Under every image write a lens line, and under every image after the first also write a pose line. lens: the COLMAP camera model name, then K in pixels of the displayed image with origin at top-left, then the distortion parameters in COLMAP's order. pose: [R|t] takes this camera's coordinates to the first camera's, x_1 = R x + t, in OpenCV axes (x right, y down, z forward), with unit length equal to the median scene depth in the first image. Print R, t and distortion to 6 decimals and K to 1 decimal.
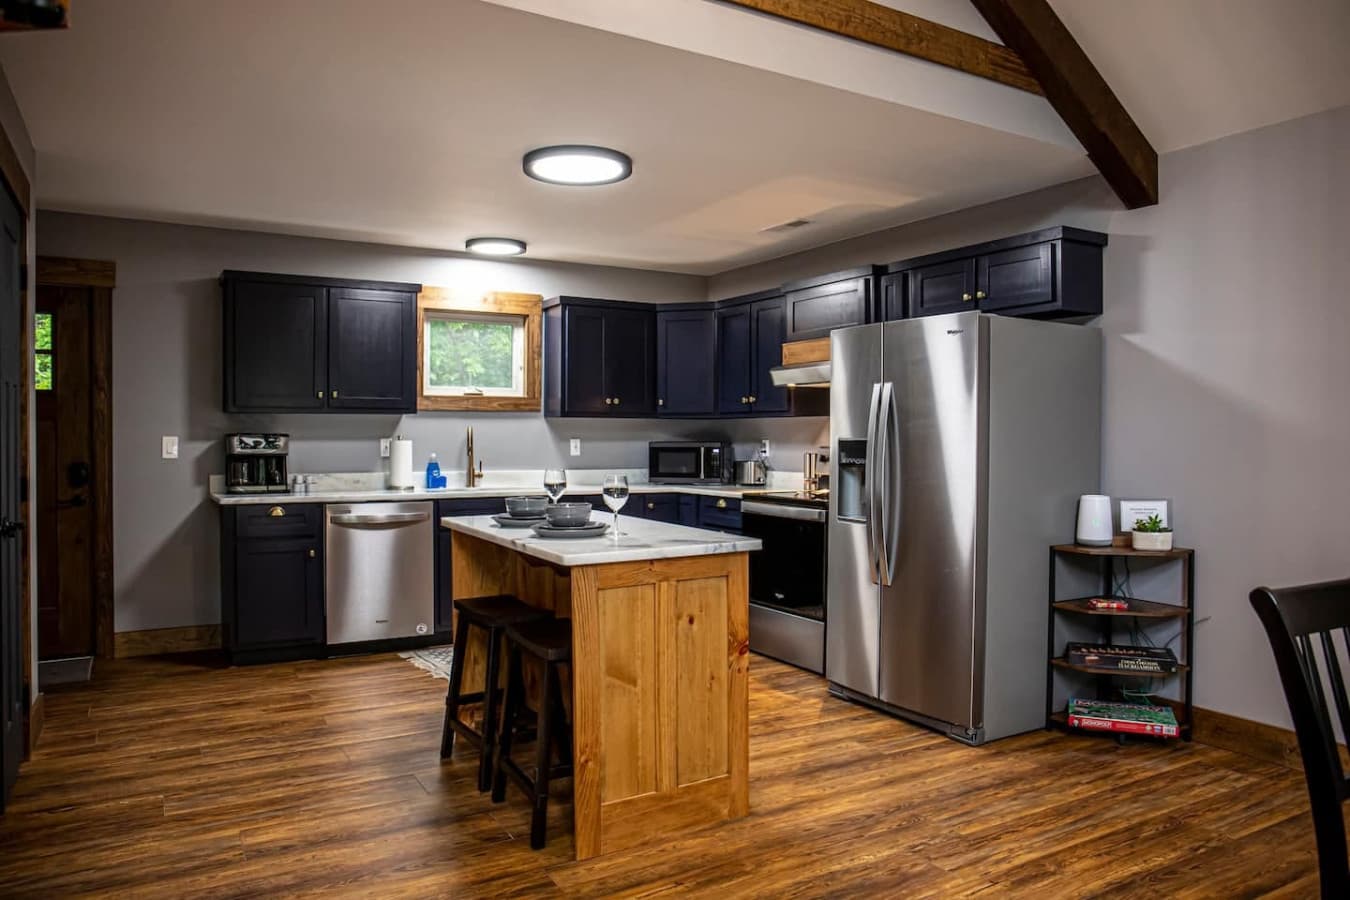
lens RADIAL K [[934.2, 0, 664.5], [0, 934.2, 451.2], [0, 0, 1]] dist [-0.097193, 0.069108]
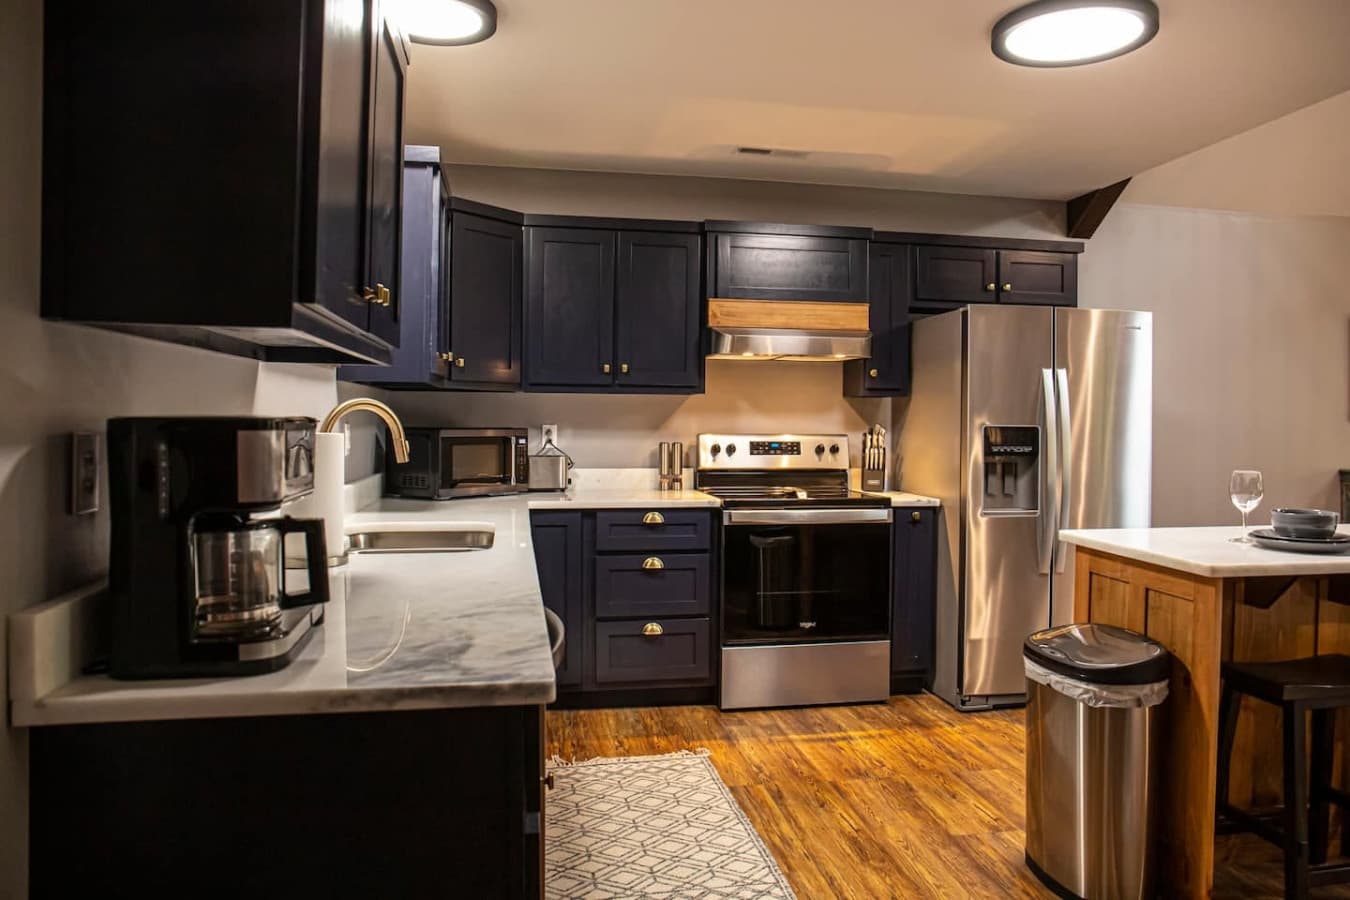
lens RADIAL K [[934.2, 0, 675.5], [0, 934.2, 442.8], [0, 0, 1]] dist [-0.097193, 0.069108]
pose [[0.335649, -0.024027, 0.941680, -1.006059], [0.005760, 0.999708, 0.023455, -0.027490], [-0.941969, -0.002449, 0.335690, 1.295390]]
